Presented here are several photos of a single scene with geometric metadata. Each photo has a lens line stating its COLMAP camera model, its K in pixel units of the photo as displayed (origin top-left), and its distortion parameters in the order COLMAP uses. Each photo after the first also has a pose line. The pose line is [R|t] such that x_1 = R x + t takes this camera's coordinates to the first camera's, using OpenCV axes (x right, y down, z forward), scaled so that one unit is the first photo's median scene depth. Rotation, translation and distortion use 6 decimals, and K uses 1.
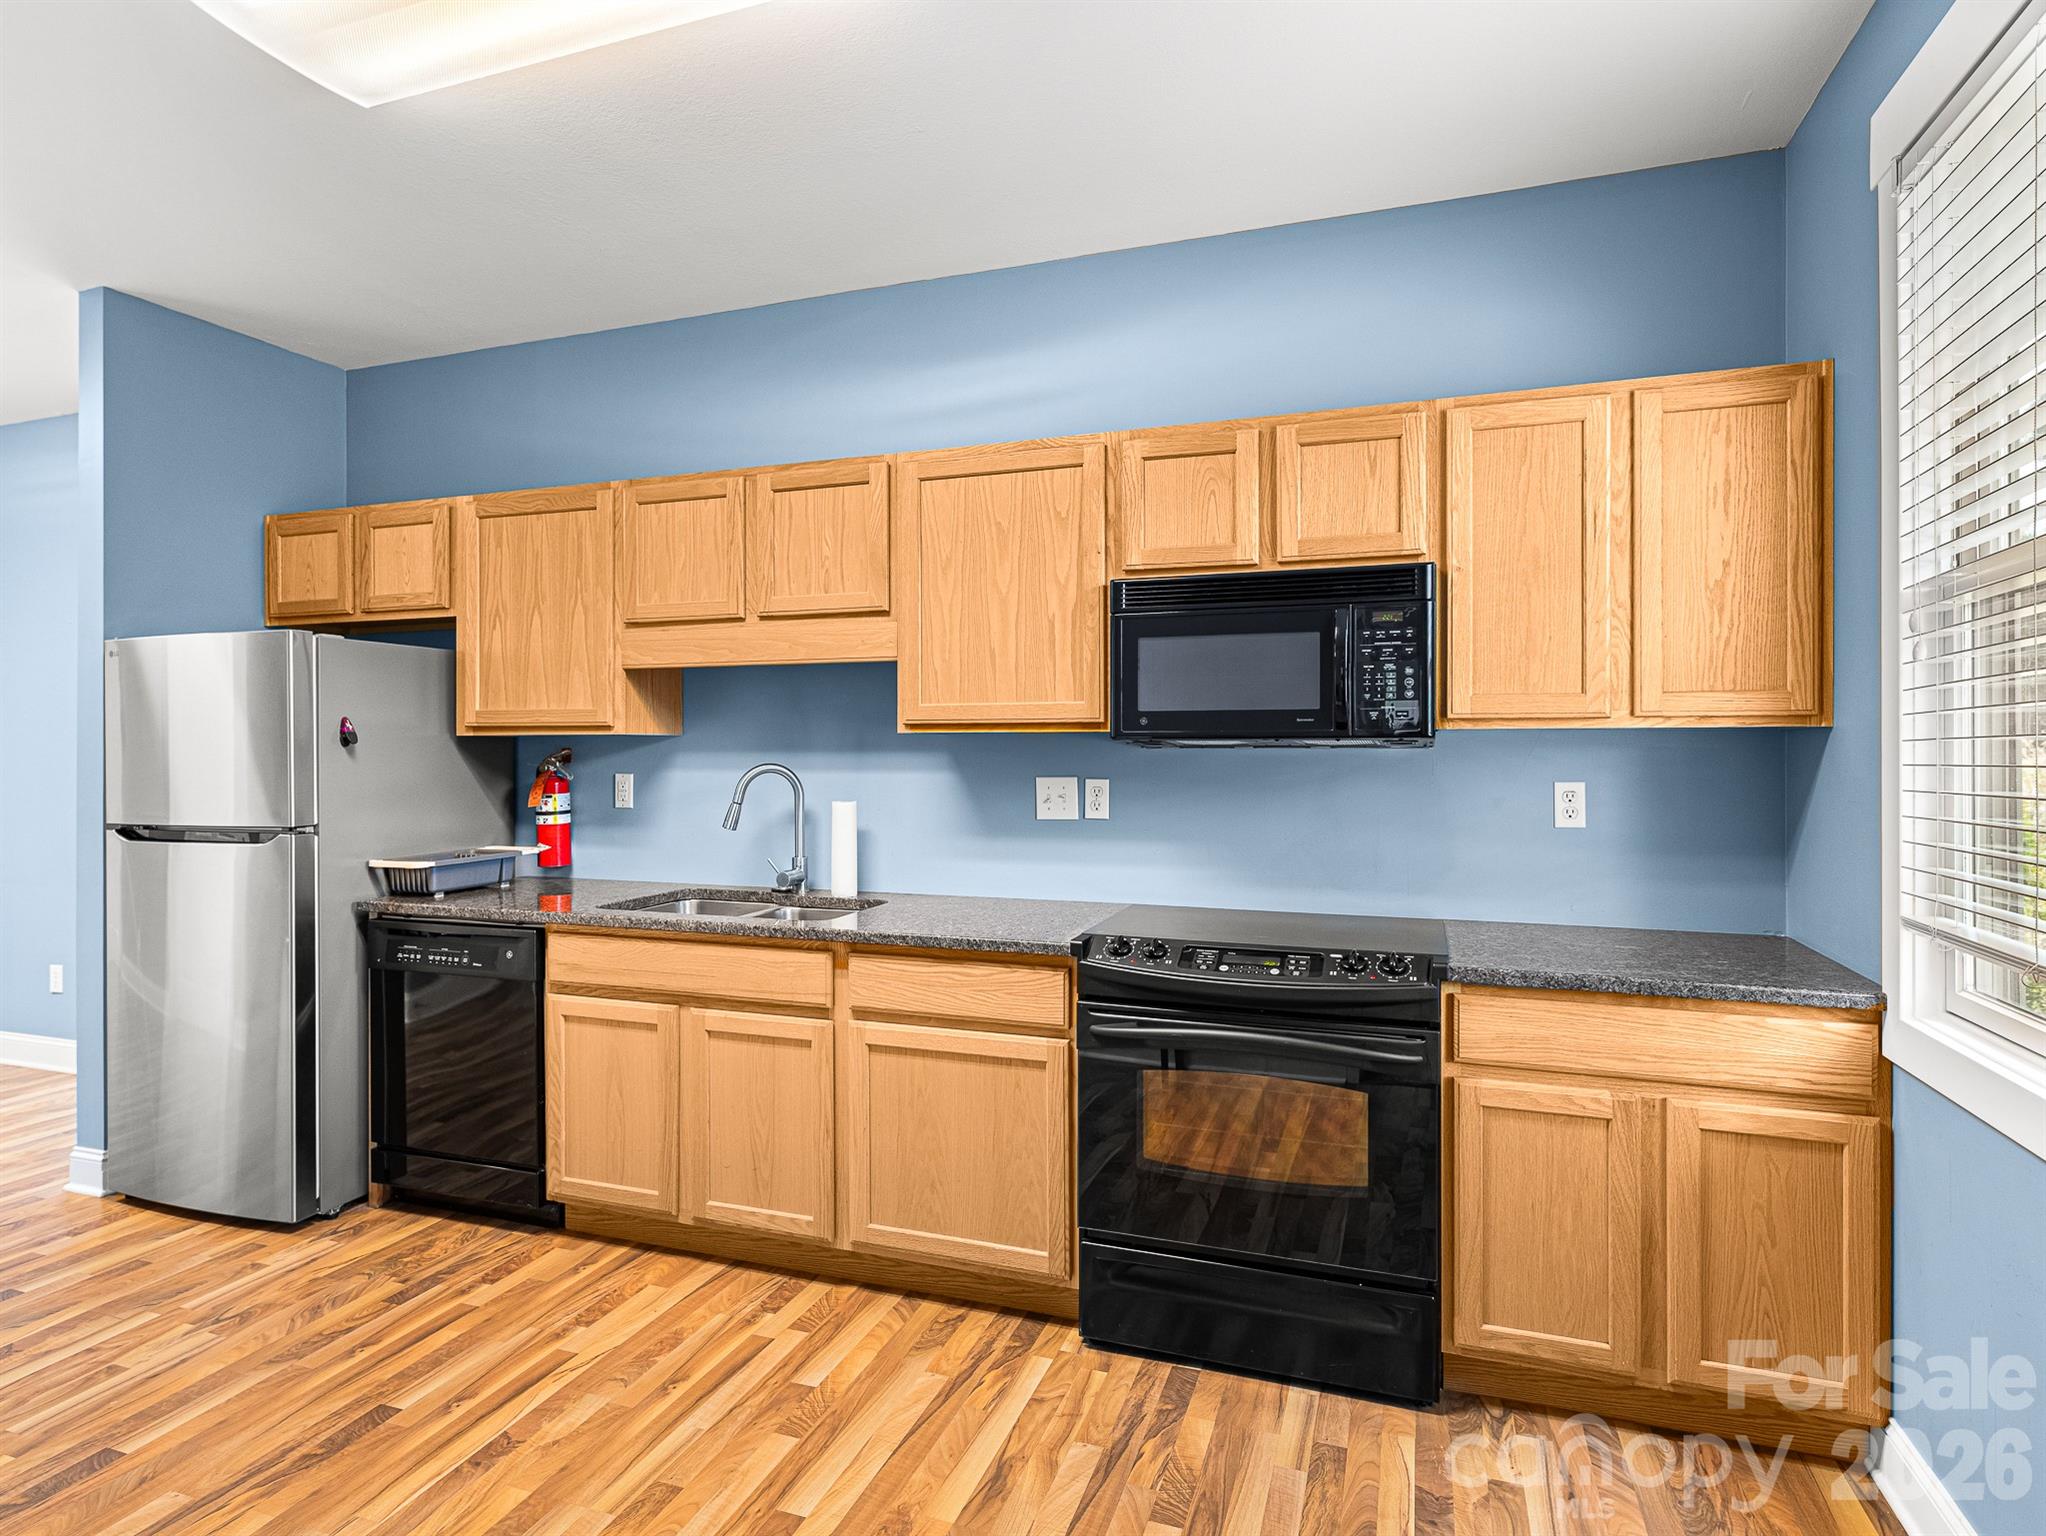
lens RADIAL K [[1121.8, 0, 1014.3], [0, 1121.8, 763.9], [0, 0, 1]] dist [0.005114, -0.006119]
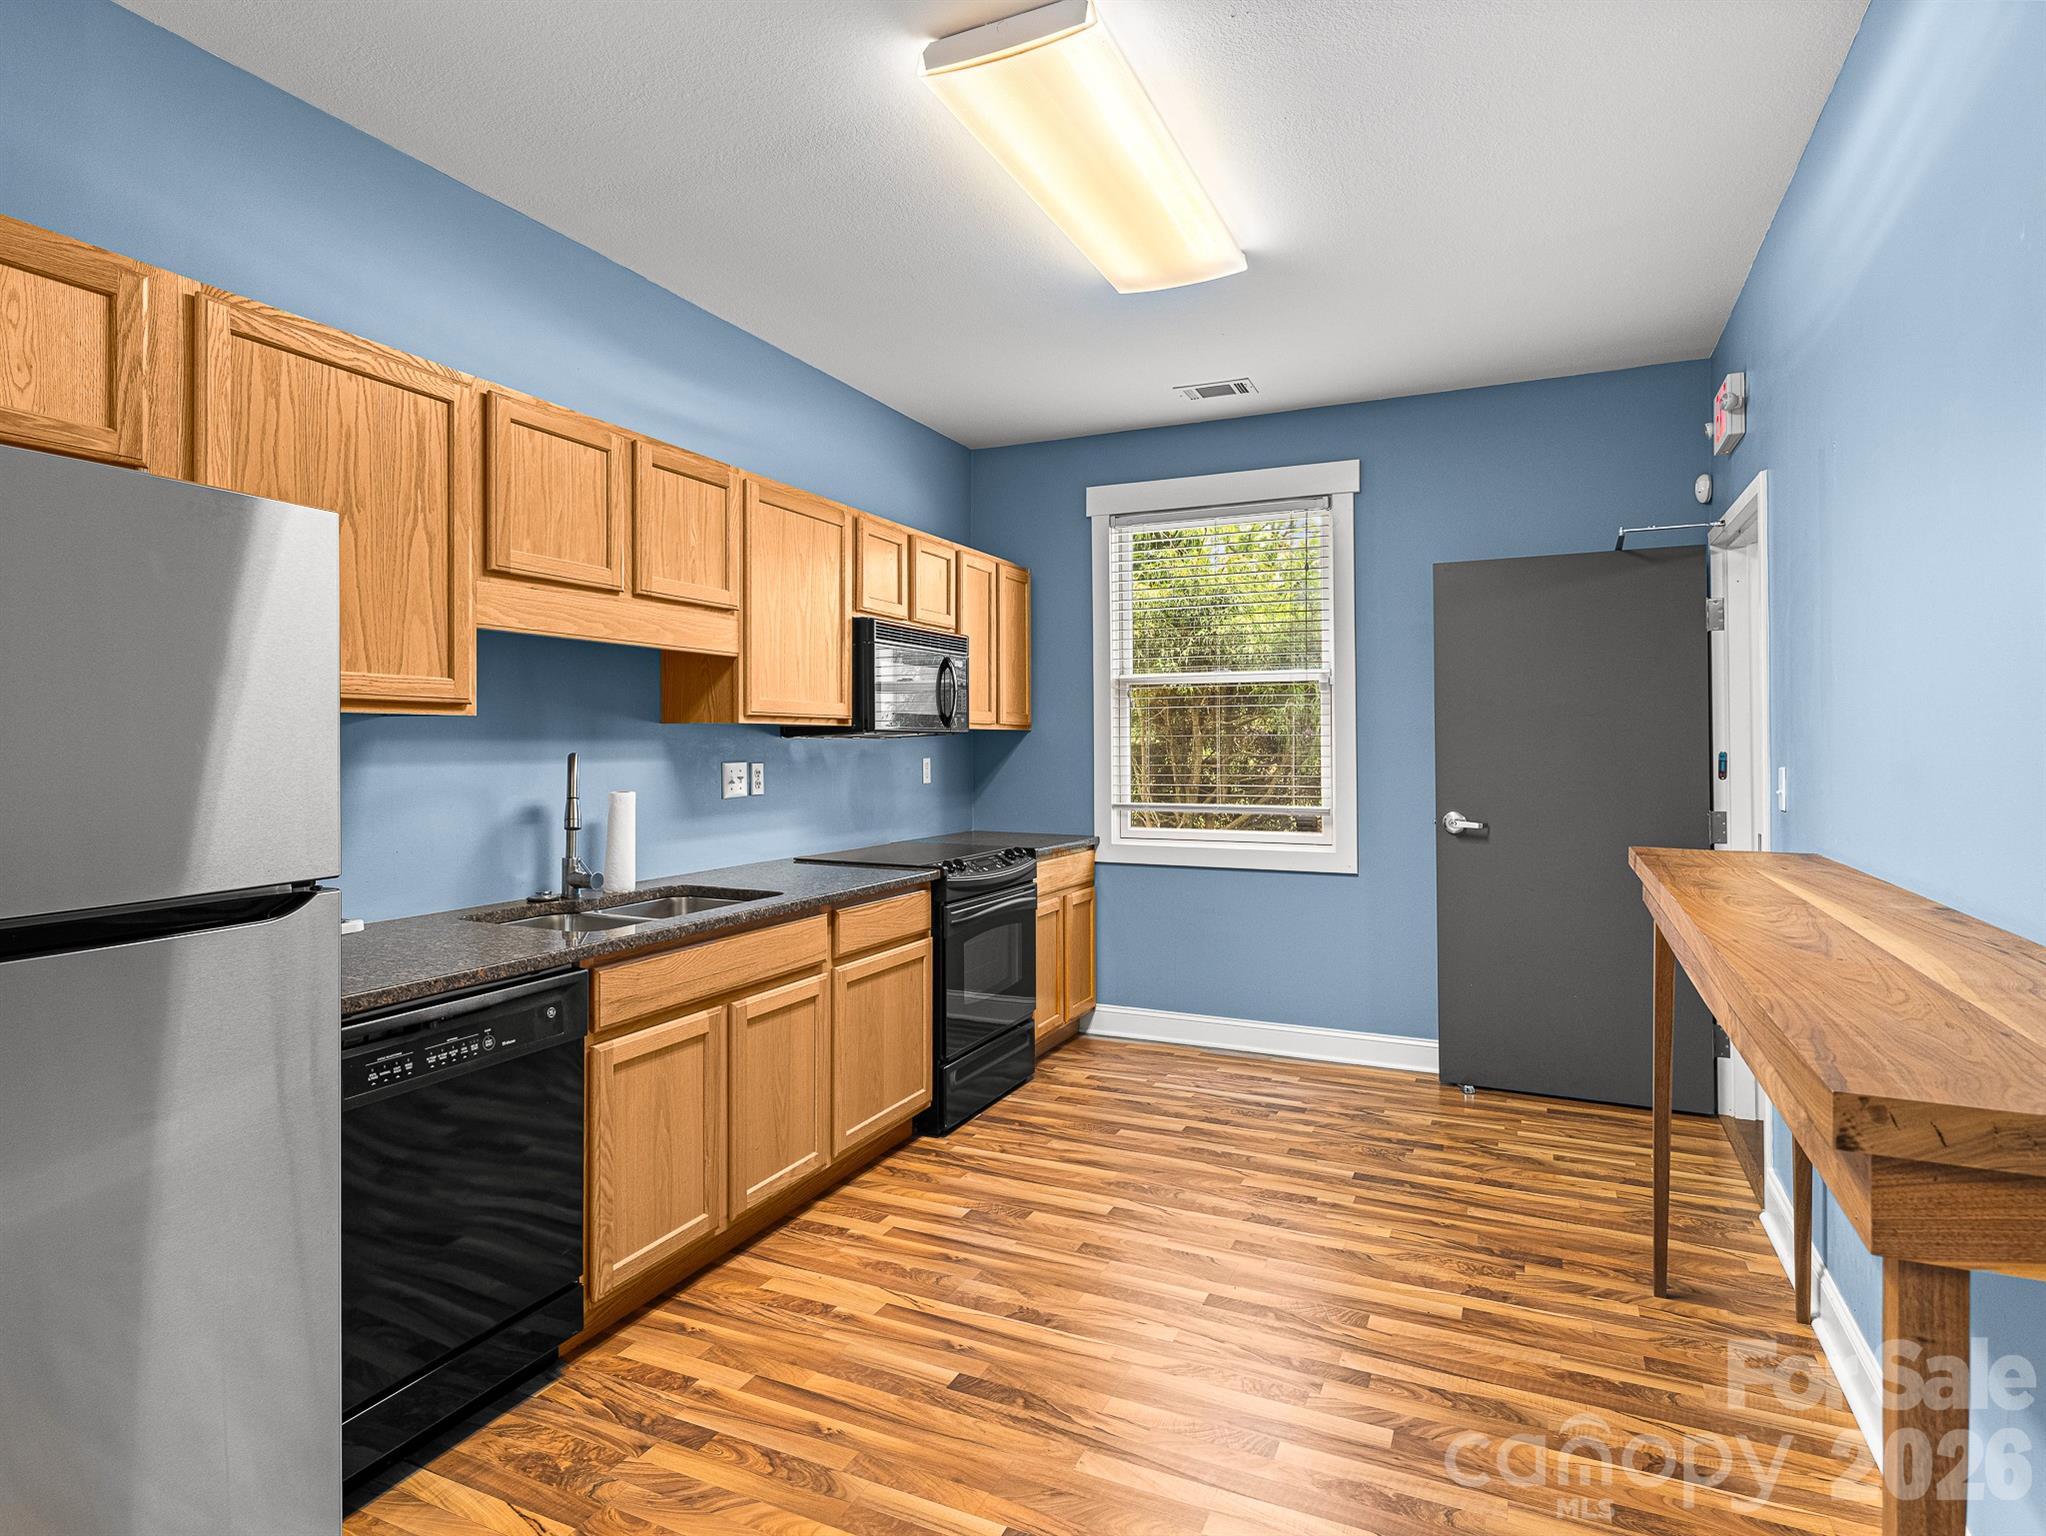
lens RADIAL K [[1121.8, 0, 1011.0], [0, 1121.8, 750.2], [0, 0, 1]] dist [0.005114, -0.006119]
pose [[0.090987, -0.006377, 0.995832, -1.287421], [0.010021, 0.999935, 0.005487, -0.004639], [-0.995802, 0.009479, 0.091045, 0.699146]]
